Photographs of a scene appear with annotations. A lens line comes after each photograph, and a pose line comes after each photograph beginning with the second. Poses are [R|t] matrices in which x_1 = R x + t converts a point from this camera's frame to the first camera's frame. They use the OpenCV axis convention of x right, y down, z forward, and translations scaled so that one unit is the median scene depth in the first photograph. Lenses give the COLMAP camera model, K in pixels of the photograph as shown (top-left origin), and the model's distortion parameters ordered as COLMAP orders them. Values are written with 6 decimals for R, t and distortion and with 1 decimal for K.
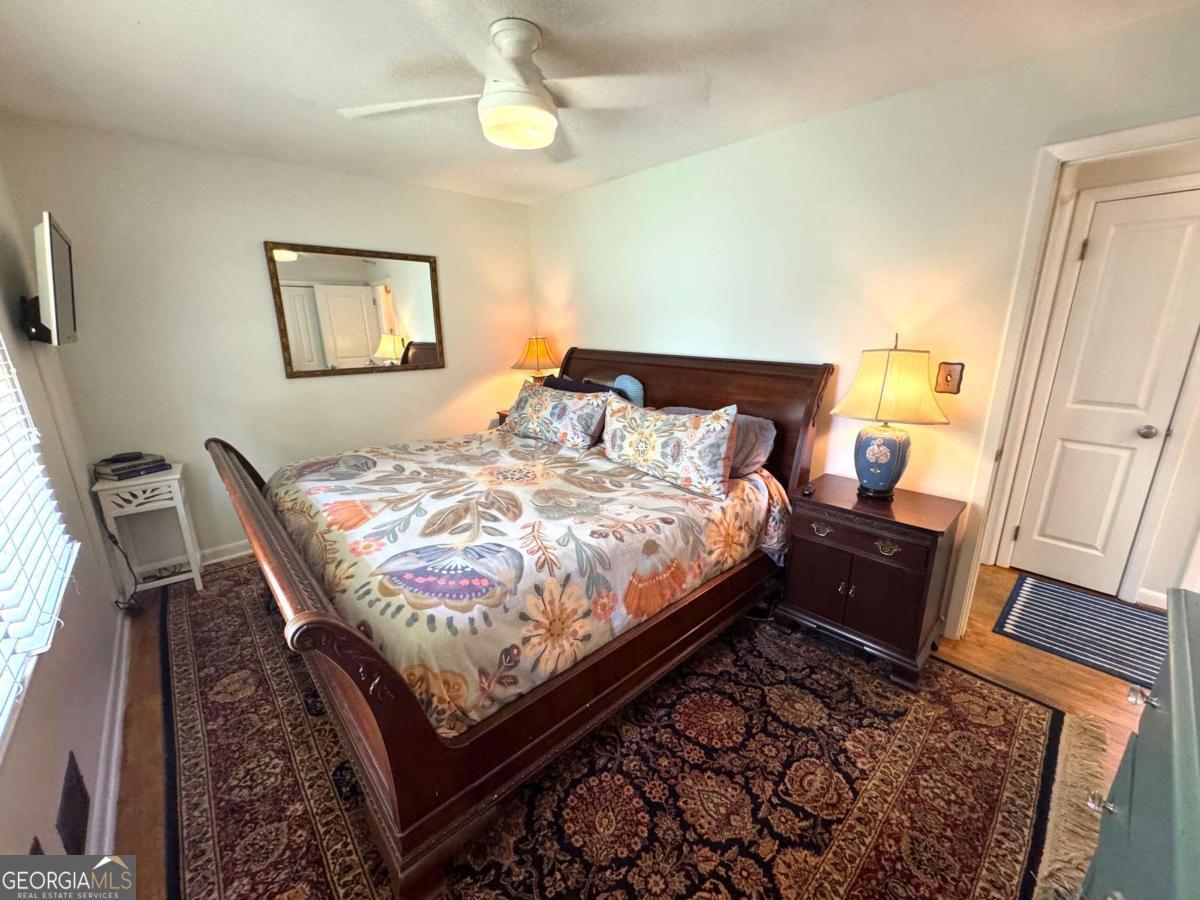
lens RADIAL K [[480.2, 0, 600.0], [0, 480.2, 450.0], [0, 0, 1]] dist [-0.002198, -0.000044]
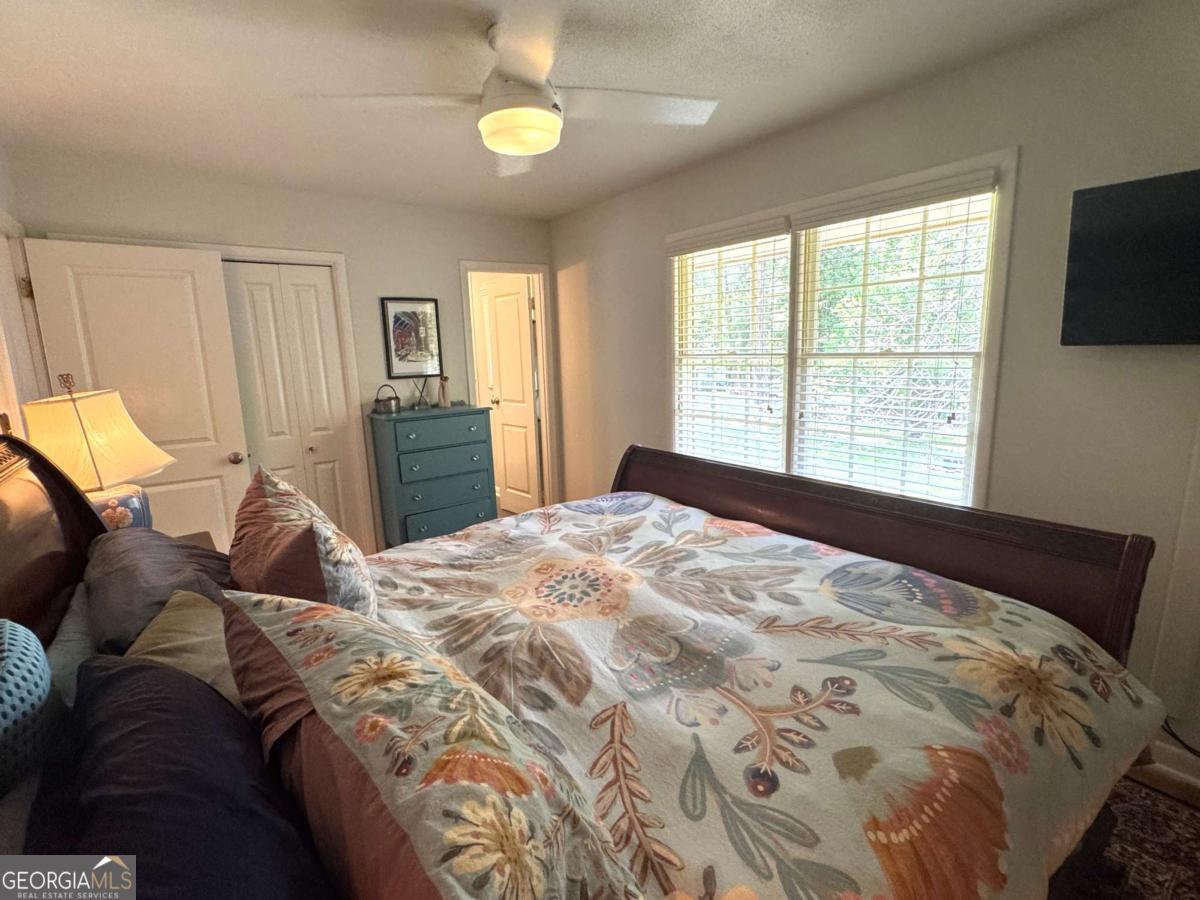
lens RADIAL K [[556.8, 0, 600.0], [0, 556.8, 450.0], [0, 0, 1]] dist [-0.002712, -0.000045]
pose [[-0.995399, 0.021569, 0.093353, -0.289012], [0.060203, 0.898769, 0.434269, -0.414208], [-0.074536, 0.437891, -0.895933, 1.574281]]
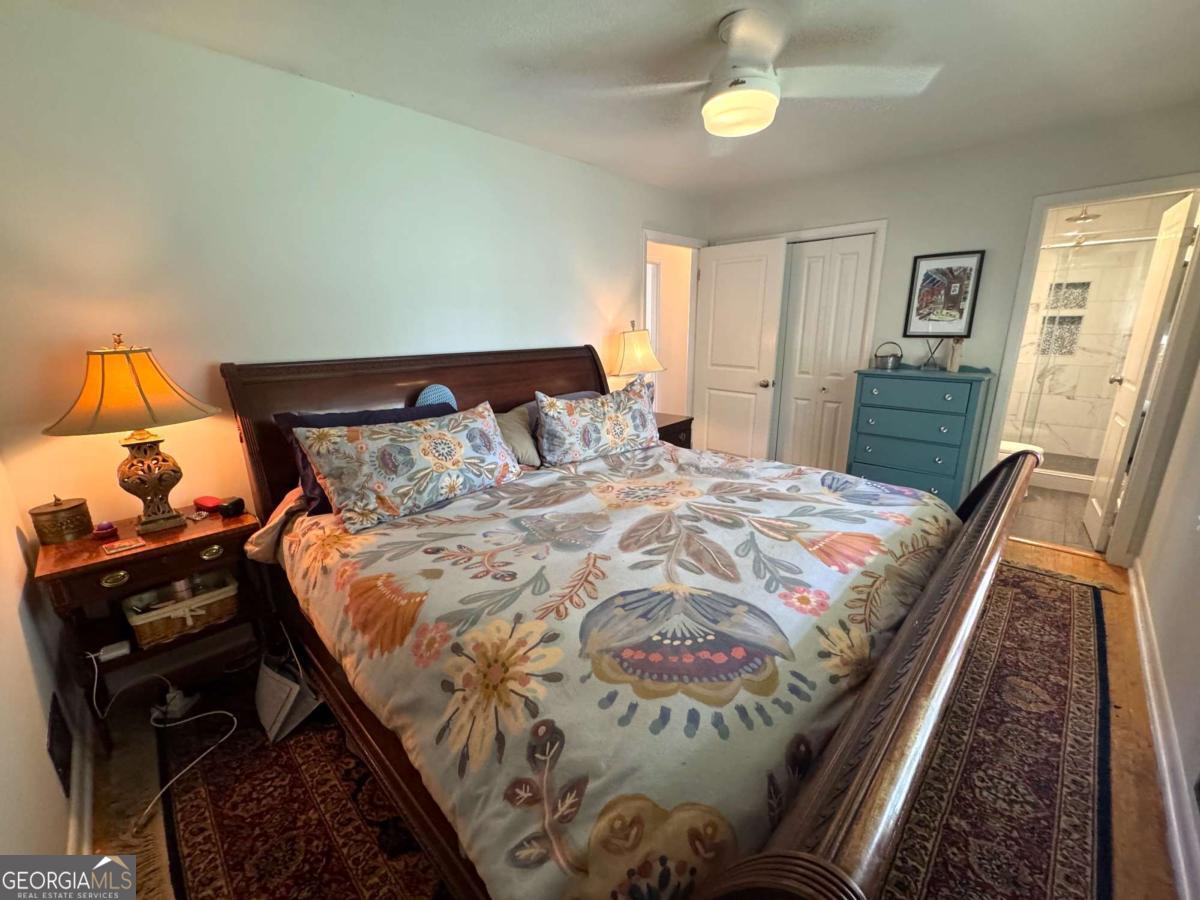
lens RADIAL K [[480.2, 0, 600.0], [0, 480.2, 450.0], [0, 0, 1]] dist [-0.002198, -0.000044]
pose [[-0.054502, -0.248627, 0.967065, -0.954799], [0.275730, 0.927099, 0.253892, -0.246219], [-0.959689, 0.280487, 0.018025, 1.053578]]
